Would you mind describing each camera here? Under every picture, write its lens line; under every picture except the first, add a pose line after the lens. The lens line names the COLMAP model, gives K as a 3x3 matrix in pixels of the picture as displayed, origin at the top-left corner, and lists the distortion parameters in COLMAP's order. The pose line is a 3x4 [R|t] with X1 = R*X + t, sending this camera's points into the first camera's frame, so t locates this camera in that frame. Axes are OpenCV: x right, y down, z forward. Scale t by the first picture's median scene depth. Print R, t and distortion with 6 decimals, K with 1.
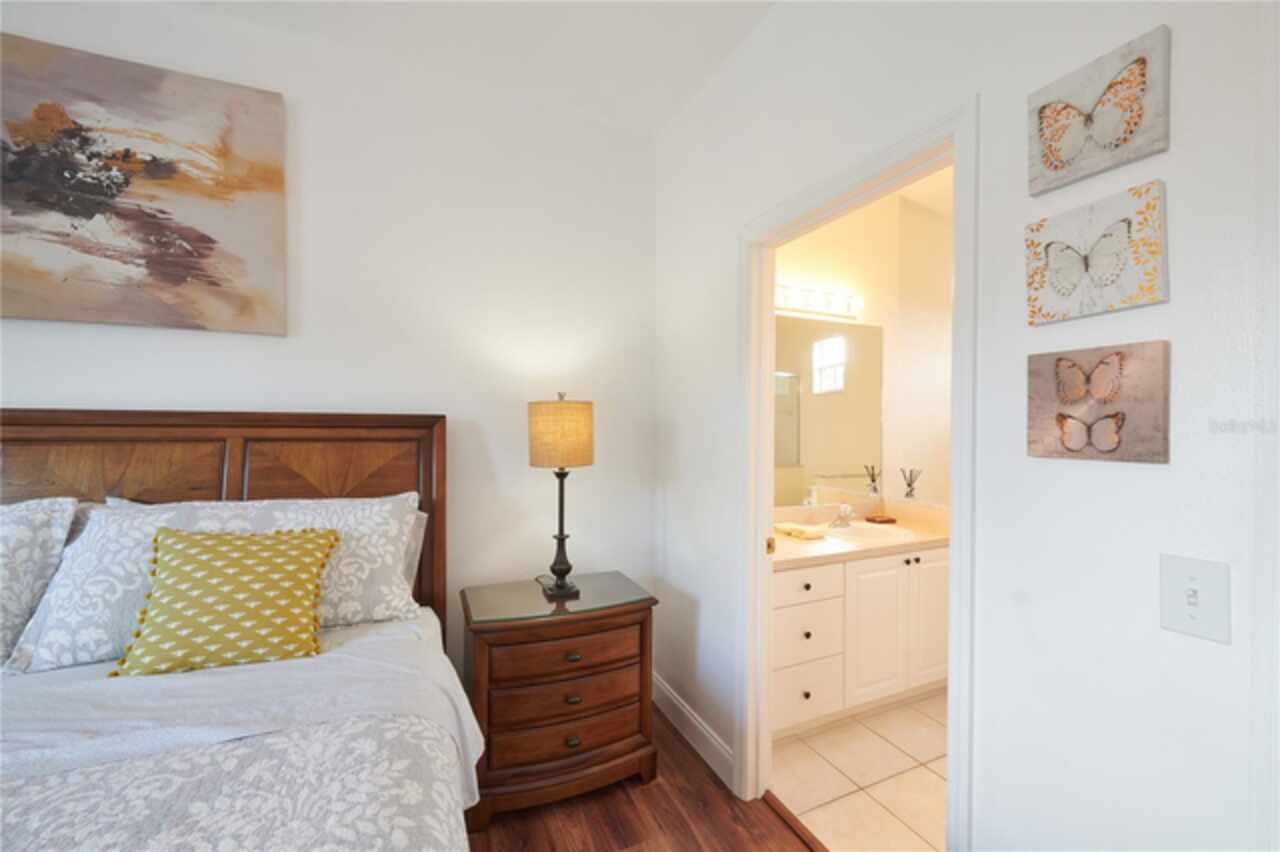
lens RADIAL K [[510.3, 0, 644.5], [0, 510.3, 428.8], [0, 0, 1]] dist [-0.002521, 0.000044]
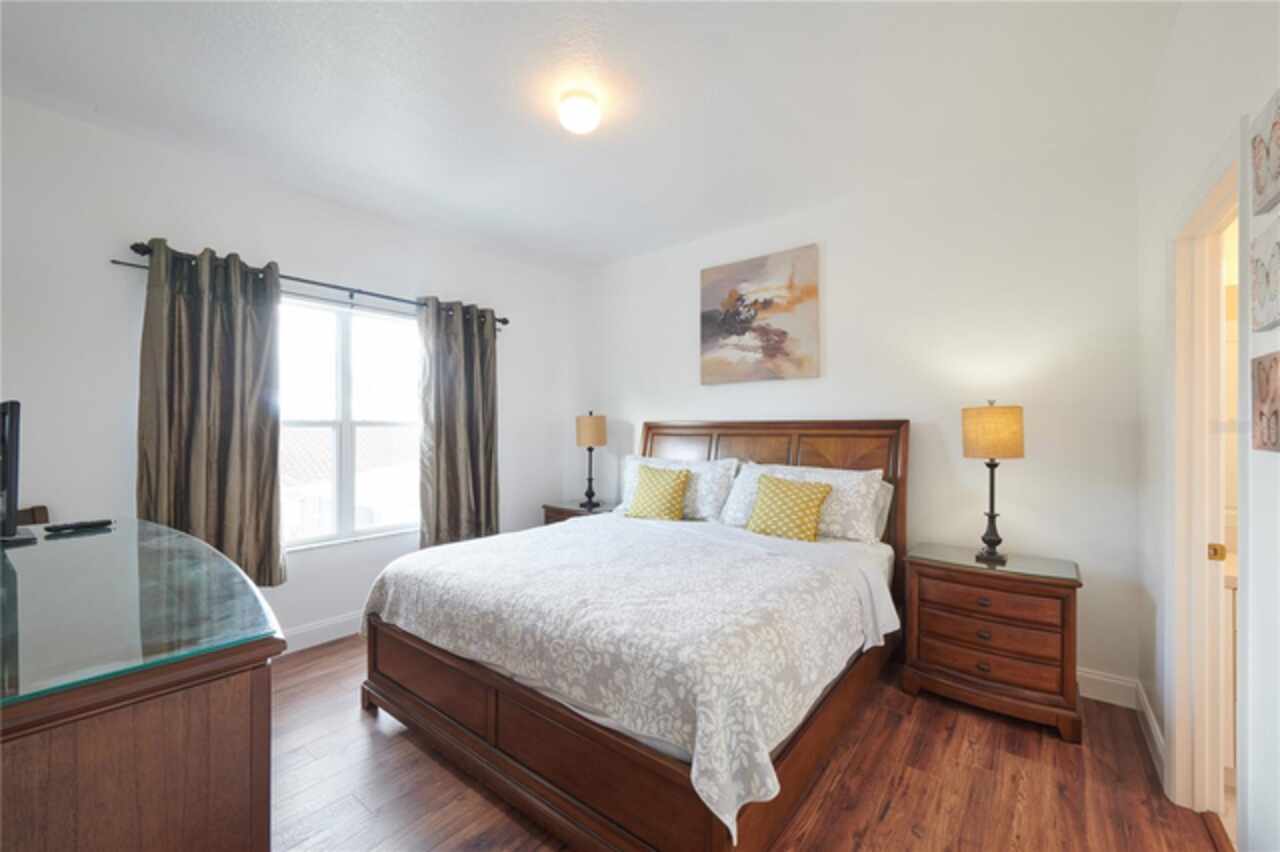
lens RADIAL K [[510.3, 0, 644.5], [0, 510.3, 428.8], [0, 0, 1]] dist [-0.002521, 0.000044]
pose [[0.465741, -0.005910, -0.884902, 0.635025], [0.000651, 0.999980, -0.006336, 0.008757], [0.884921, 0.002375, 0.465735, -0.396762]]
